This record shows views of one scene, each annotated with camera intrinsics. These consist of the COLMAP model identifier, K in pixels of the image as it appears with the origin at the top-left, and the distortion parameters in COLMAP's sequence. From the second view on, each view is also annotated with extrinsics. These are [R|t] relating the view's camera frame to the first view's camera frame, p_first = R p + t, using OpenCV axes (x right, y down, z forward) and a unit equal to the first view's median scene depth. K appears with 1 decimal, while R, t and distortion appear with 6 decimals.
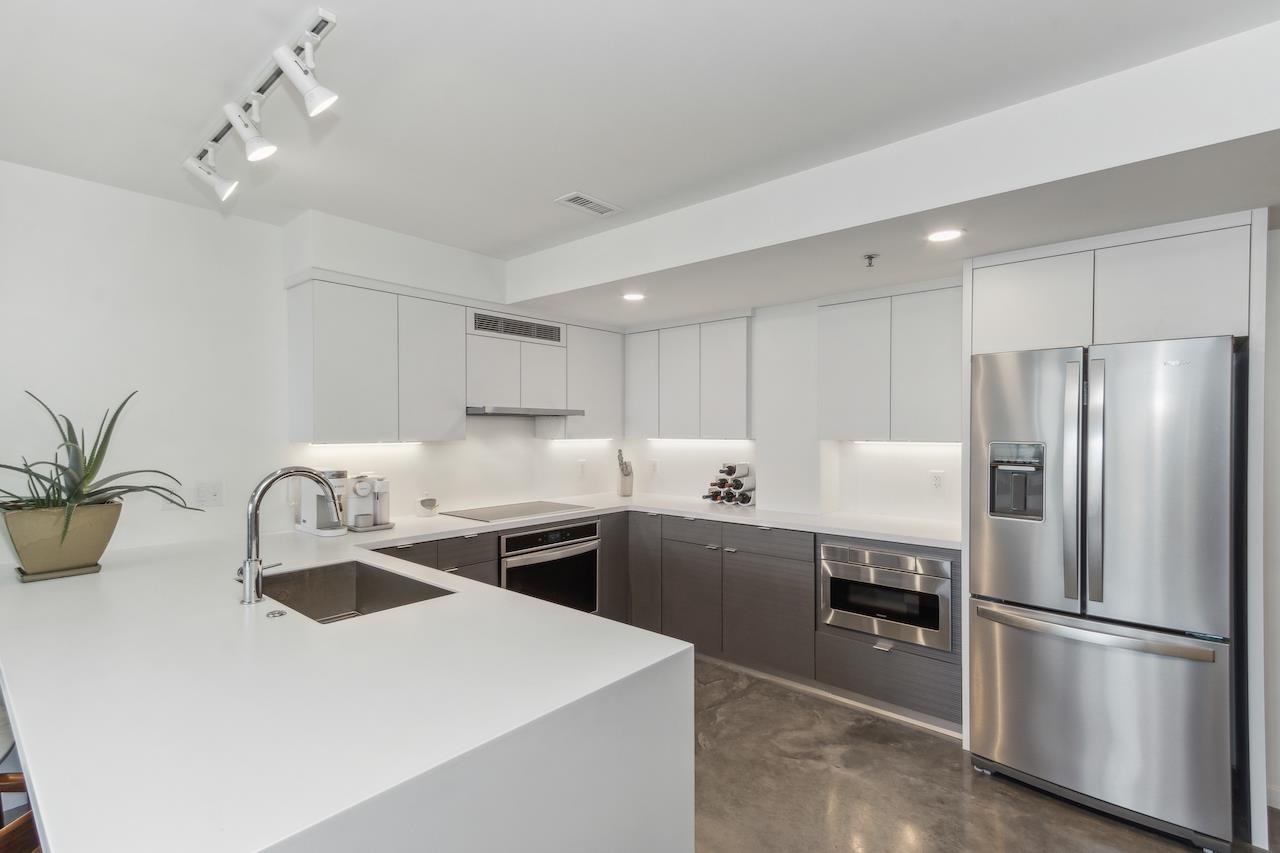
lens RADIAL K [[596.2, 0, 644.3], [0, 596.2, 429.7], [0, 0, 1]] dist [0.011413, -0.003453]
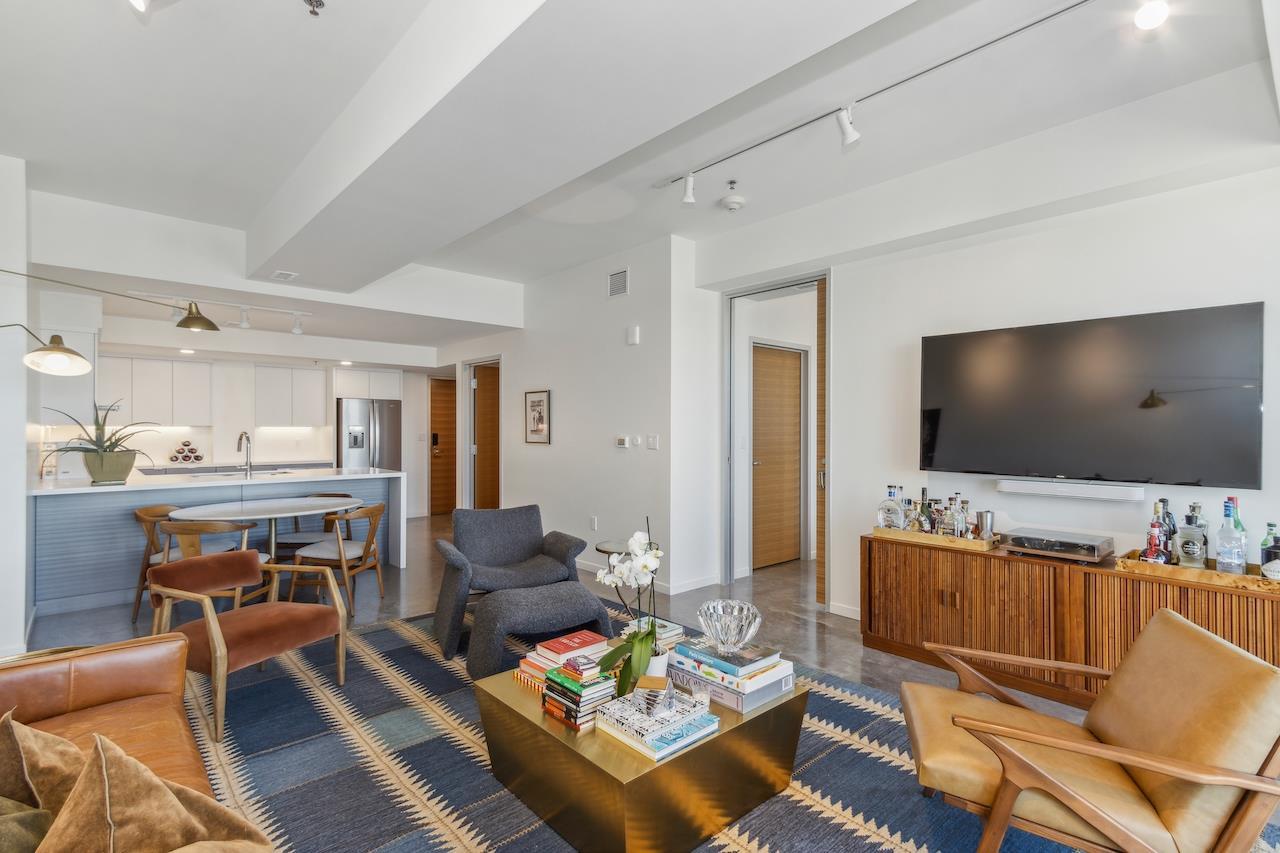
lens RADIAL K [[596.2, 0, 642.0], [0, 596.2, 426.3], [0, 0, 1]] dist [0.011413, -0.003453]
pose [[0.162550, 0.006749, 0.986677, -1.625861], [-0.000599, 0.999977, -0.006741, 0.030470], [-0.986700, 0.000505, 0.162550, -0.751062]]
